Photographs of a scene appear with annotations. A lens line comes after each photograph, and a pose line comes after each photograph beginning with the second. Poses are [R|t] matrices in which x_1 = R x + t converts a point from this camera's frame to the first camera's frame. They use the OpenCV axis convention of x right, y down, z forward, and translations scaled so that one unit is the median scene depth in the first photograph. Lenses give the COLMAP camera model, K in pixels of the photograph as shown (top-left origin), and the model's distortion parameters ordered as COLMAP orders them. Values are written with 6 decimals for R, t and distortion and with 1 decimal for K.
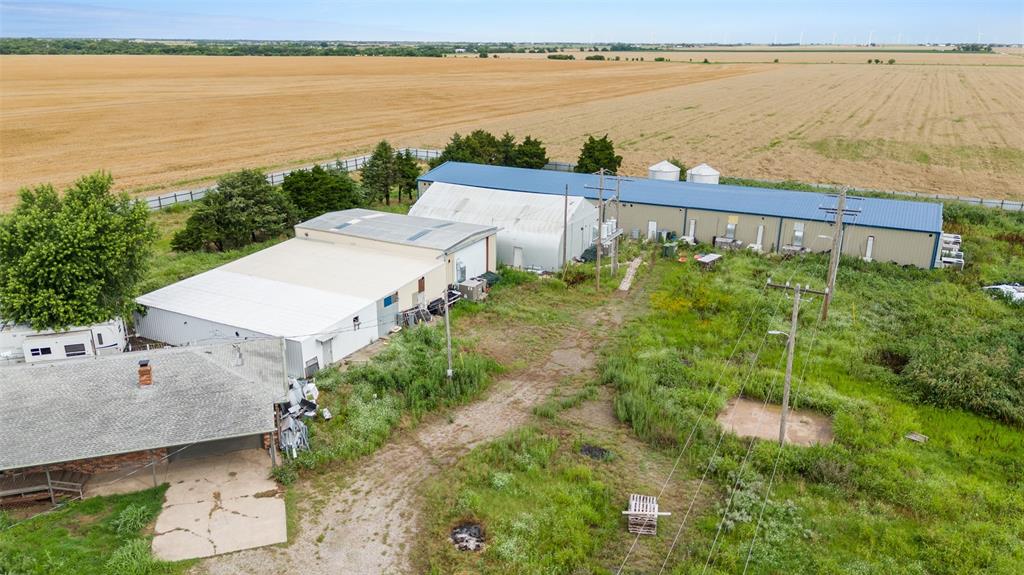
lens RADIAL K [[751.1, 0, 506.5], [0, 751.1, 286.1], [0, 0, 1]] dist [0.068821, -0.078683]
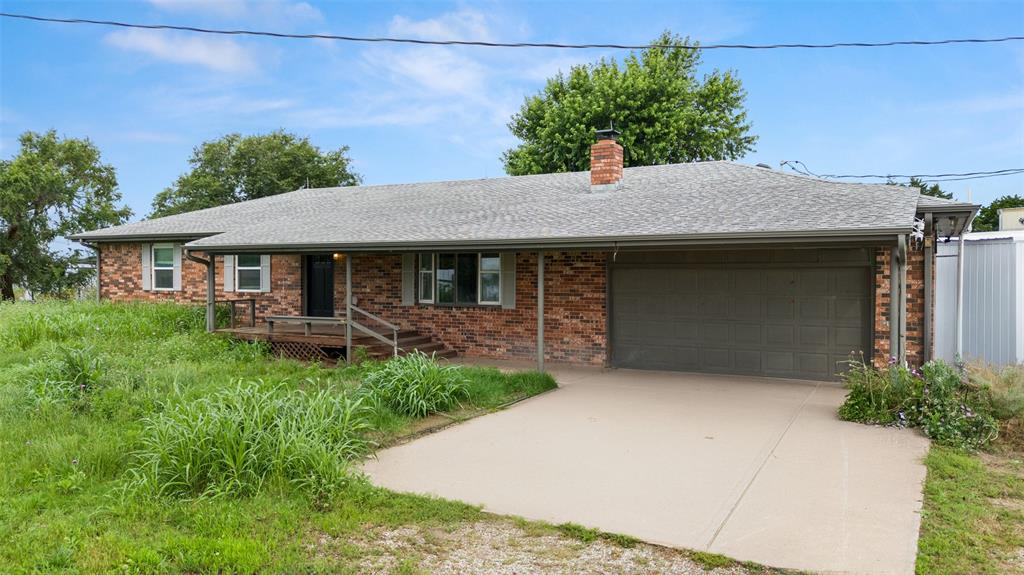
lens RADIAL K [[751.1, 0, 506.5], [0, 751.1, 286.1], [0, 0, 1]] dist [0.068821, -0.078683]
pose [[0.677234, 0.014498, -0.735625, -0.139970], [-0.223589, 0.956579, -0.186989, 0.193178], [0.700972, 0.291113, 0.651069, 0.492766]]
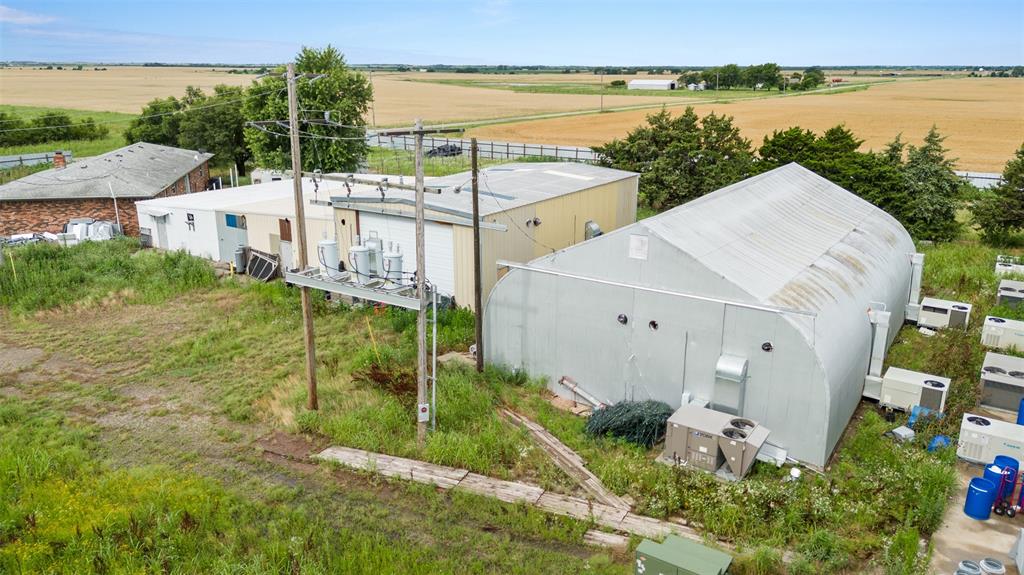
lens RADIAL K [[751.1, 0, 506.5], [0, 751.1, 286.1], [0, 0, 1]] dist [0.068821, -0.078683]
pose [[-0.106401, 0.275236, -0.955470, 0.533939], [-0.310492, 0.903677, 0.294893, -0.221789], [0.944602, 0.328043, -0.010694, 1.265470]]
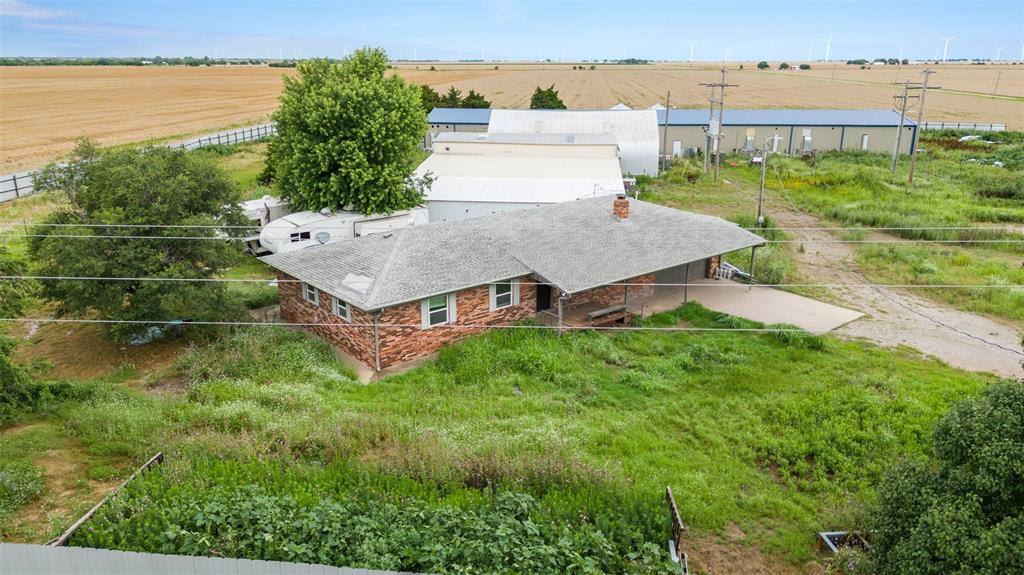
lens RADIAL K [[751.1, 0, 506.5], [0, 751.1, 286.1], [0, 0, 1]] dist [0.068821, -0.078683]
pose [[0.922972, -0.110840, 0.368562, -0.690464], [0.118987, 0.992896, 0.000625, 0.139751], [-0.366013, 0.043277, 0.929603, 0.103892]]
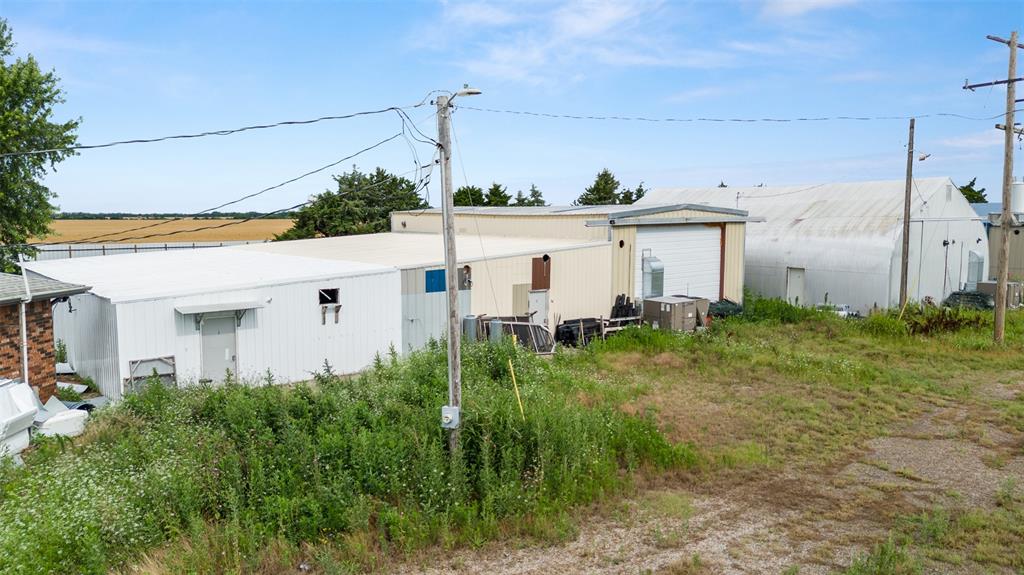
lens RADIAL K [[751.1, 0, 506.5], [0, 751.1, 286.1], [0, 0, 1]] dist [0.068821, -0.078683]
pose [[0.923611, 0.032452, -0.381954, 0.038752], [-0.114796, 0.974096, -0.194830, 0.099639], [0.365738, 0.223794, 0.903411, 0.623218]]
